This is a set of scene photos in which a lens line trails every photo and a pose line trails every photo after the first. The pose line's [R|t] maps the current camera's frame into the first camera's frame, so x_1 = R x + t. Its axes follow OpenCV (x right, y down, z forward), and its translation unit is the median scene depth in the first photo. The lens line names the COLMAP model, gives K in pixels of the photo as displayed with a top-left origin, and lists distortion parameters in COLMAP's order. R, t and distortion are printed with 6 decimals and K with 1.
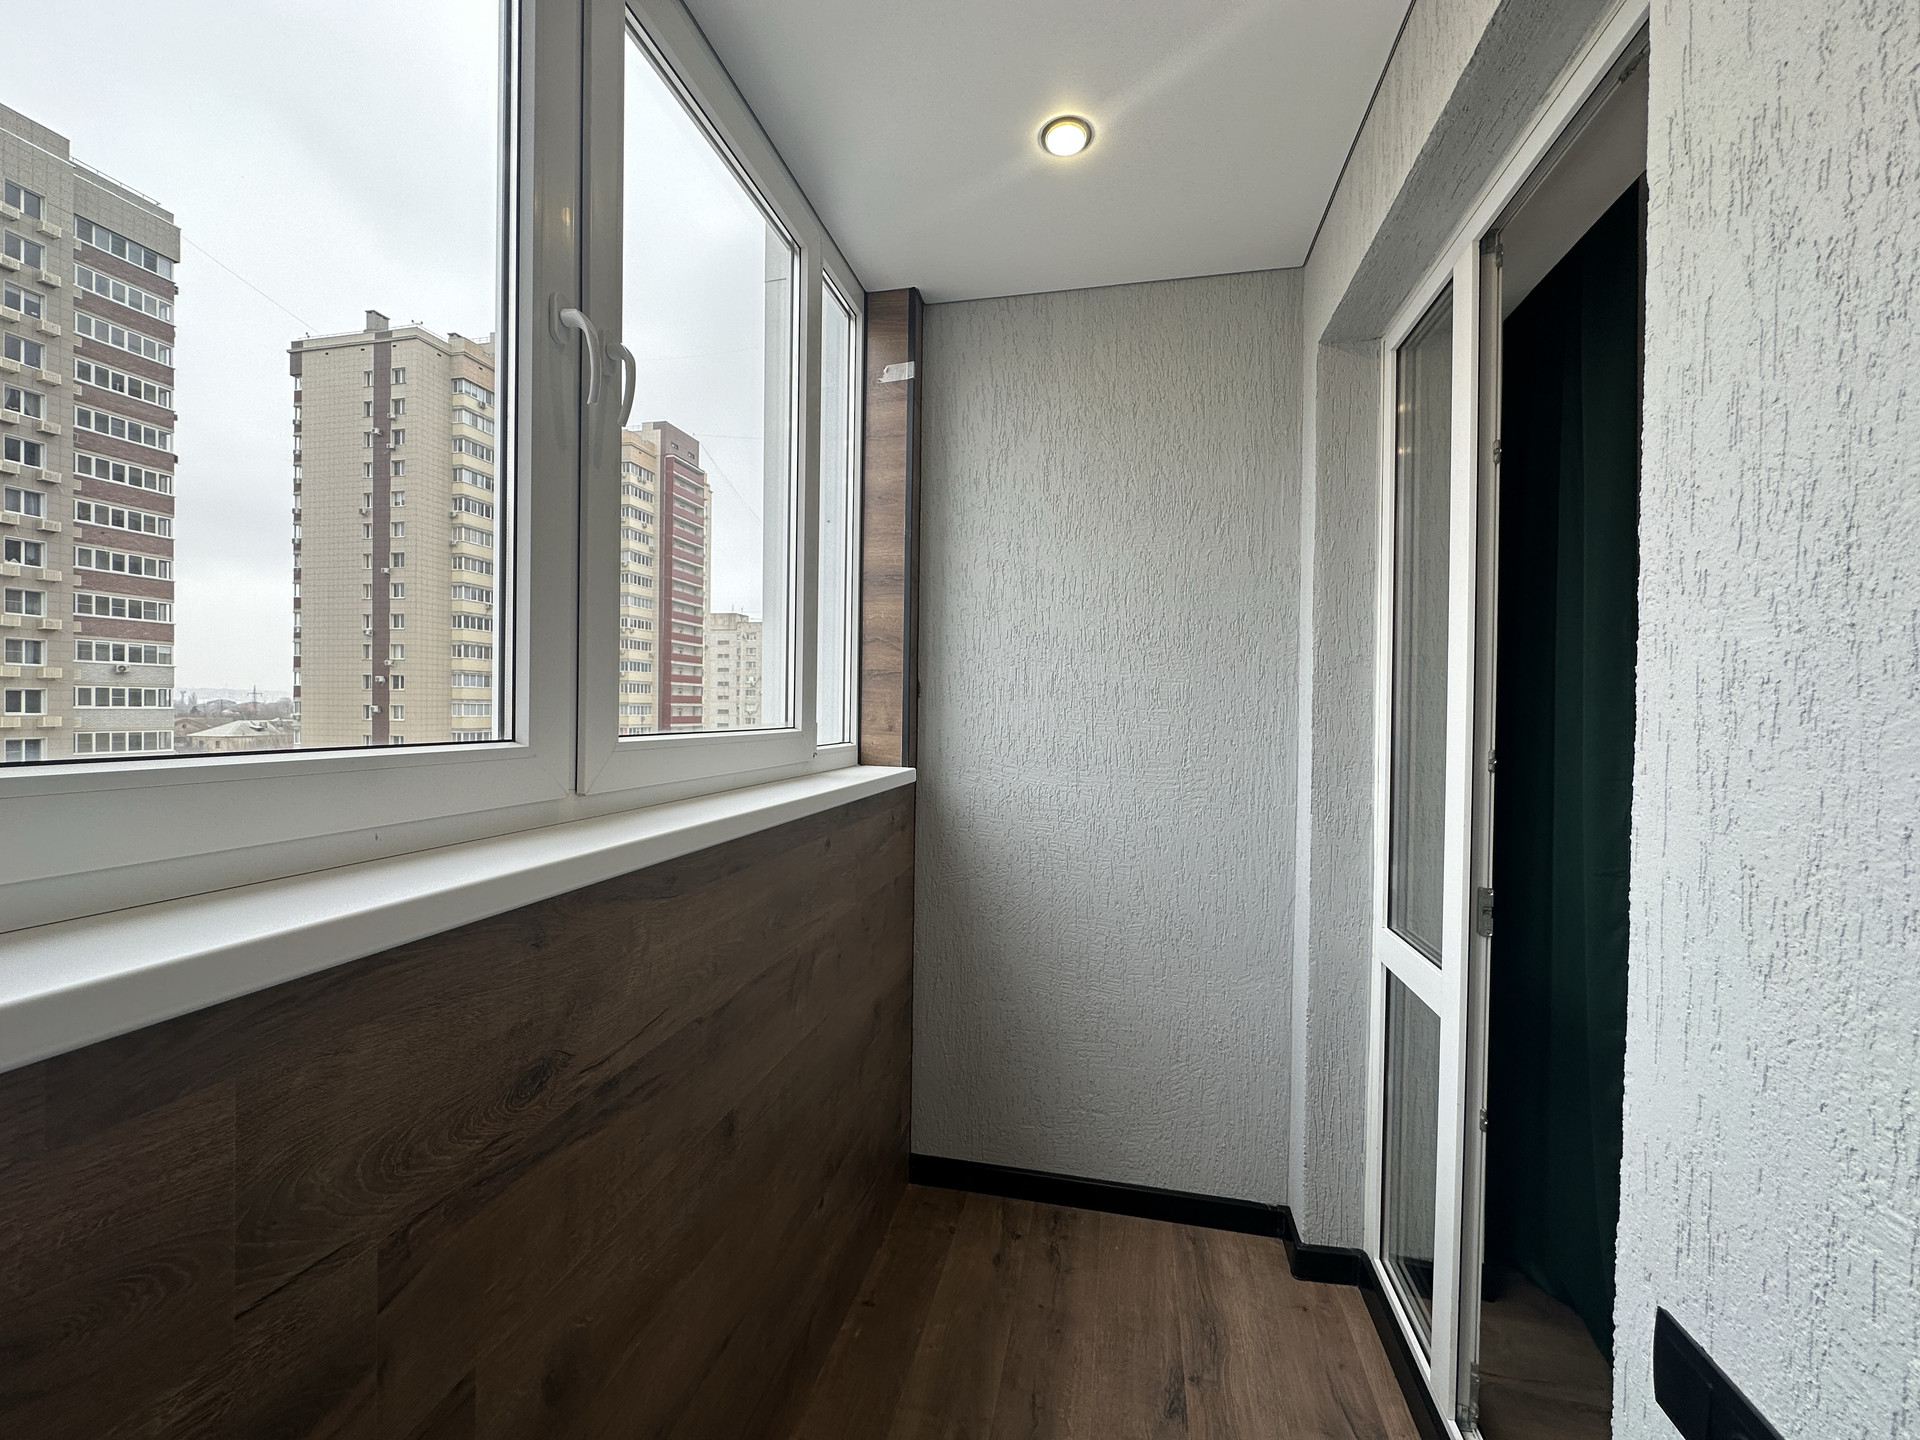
lens RADIAL K [[763.5, 0, 959.0], [0, 763.5, 716.1], [0, 0, 1]] dist [-0.003073, 0.001074]
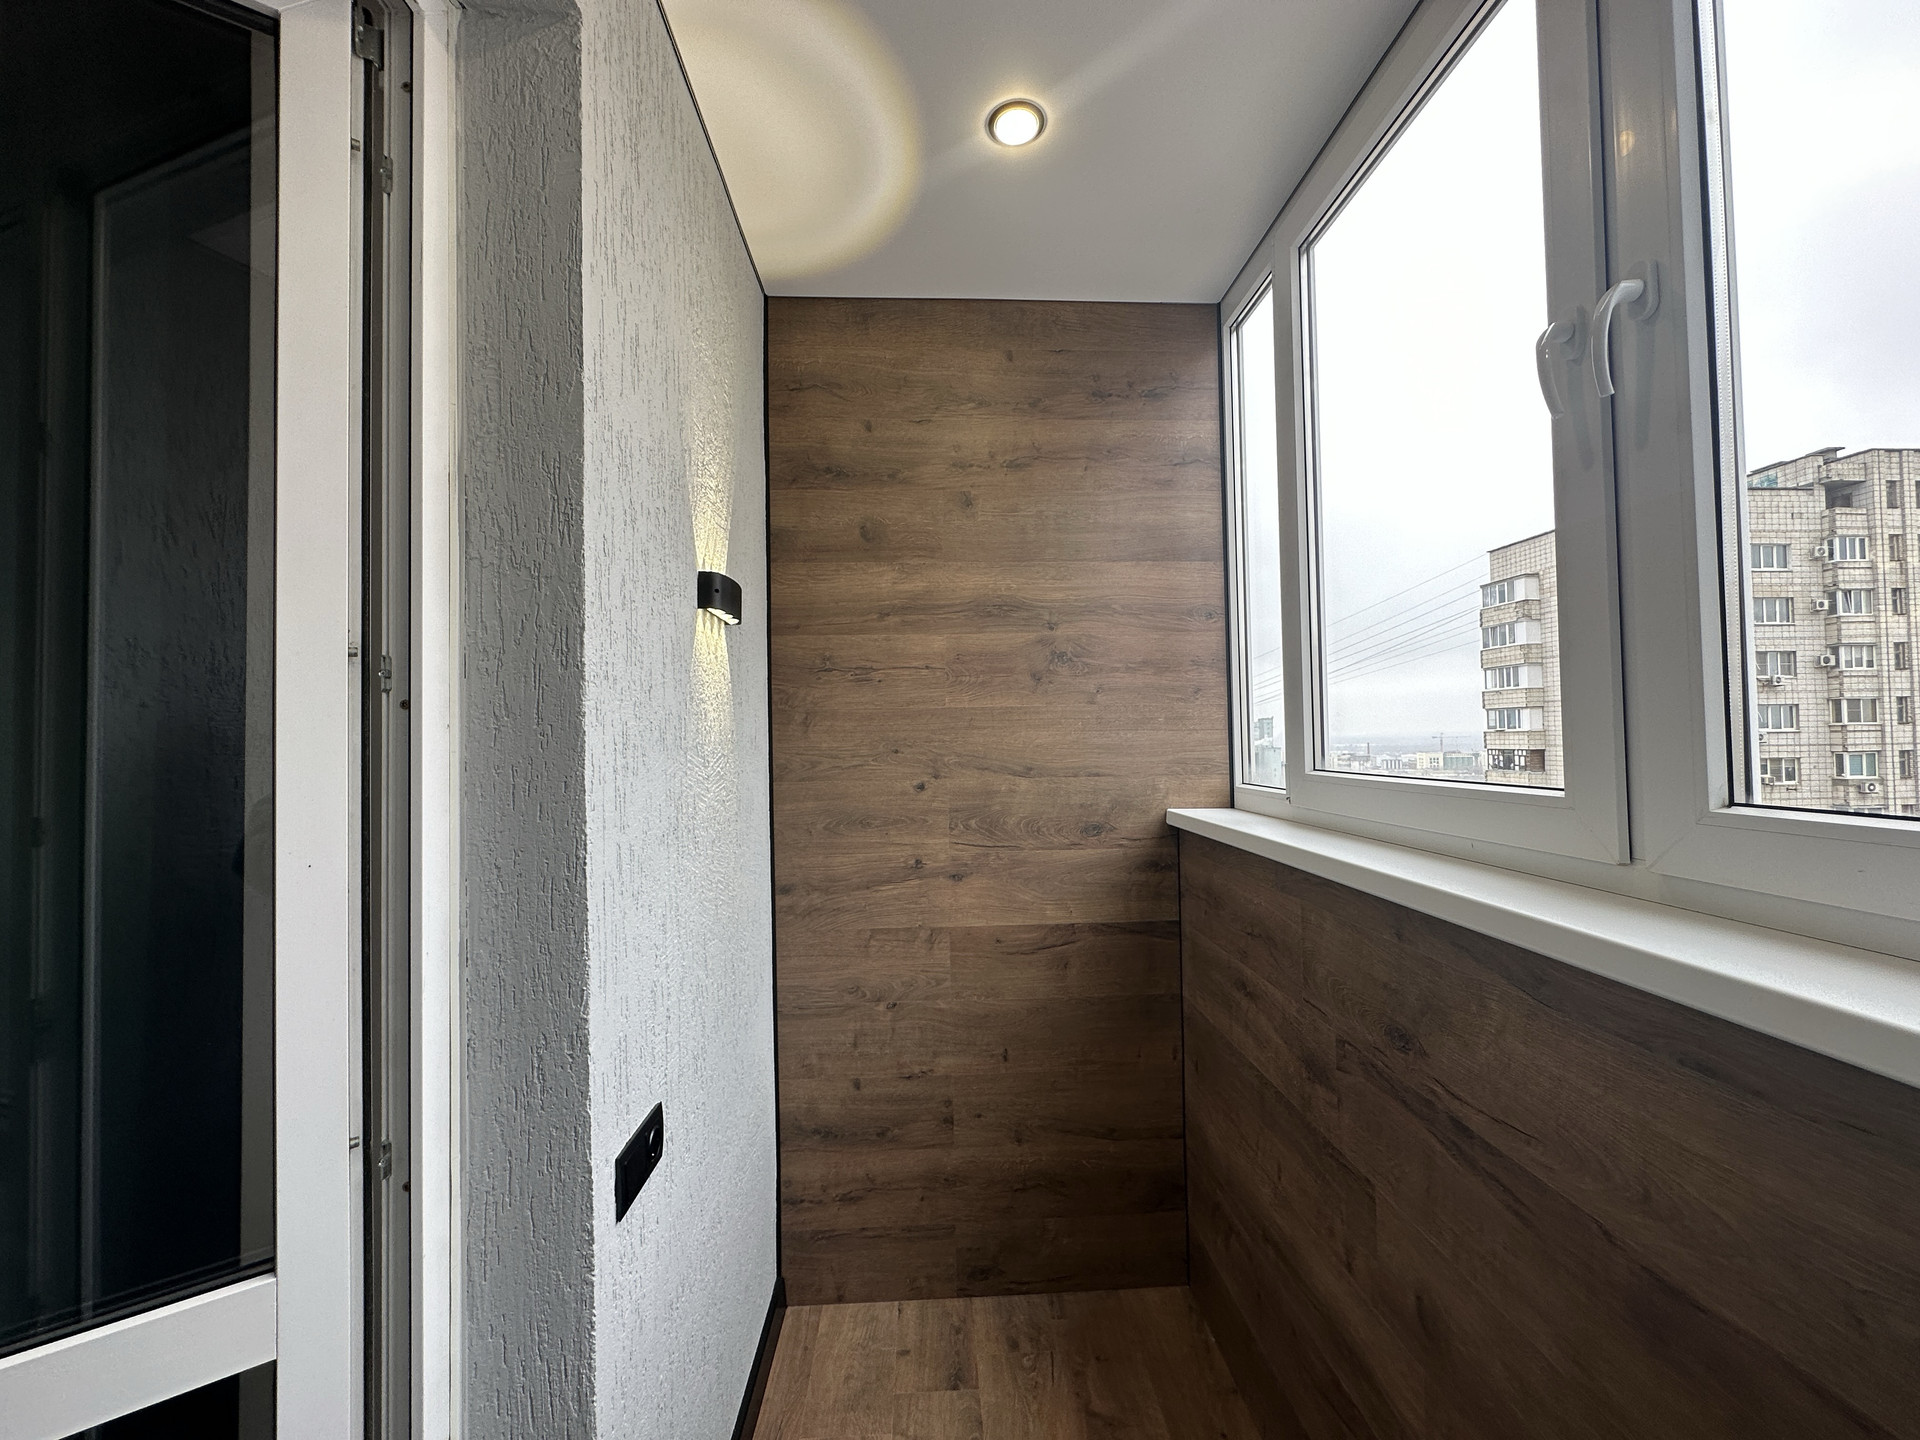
lens RADIAL K [[763.5, 0, 960.2], [0, 763.5, 724.4], [0, 0, 1]] dist [-0.003073, 0.001074]
pose [[-0.968106, -0.019951, -0.249745, 0.485793], [-0.015648, 0.999693, -0.019205, -0.030479], [0.250052, -0.014685, -0.968121, 1.925080]]
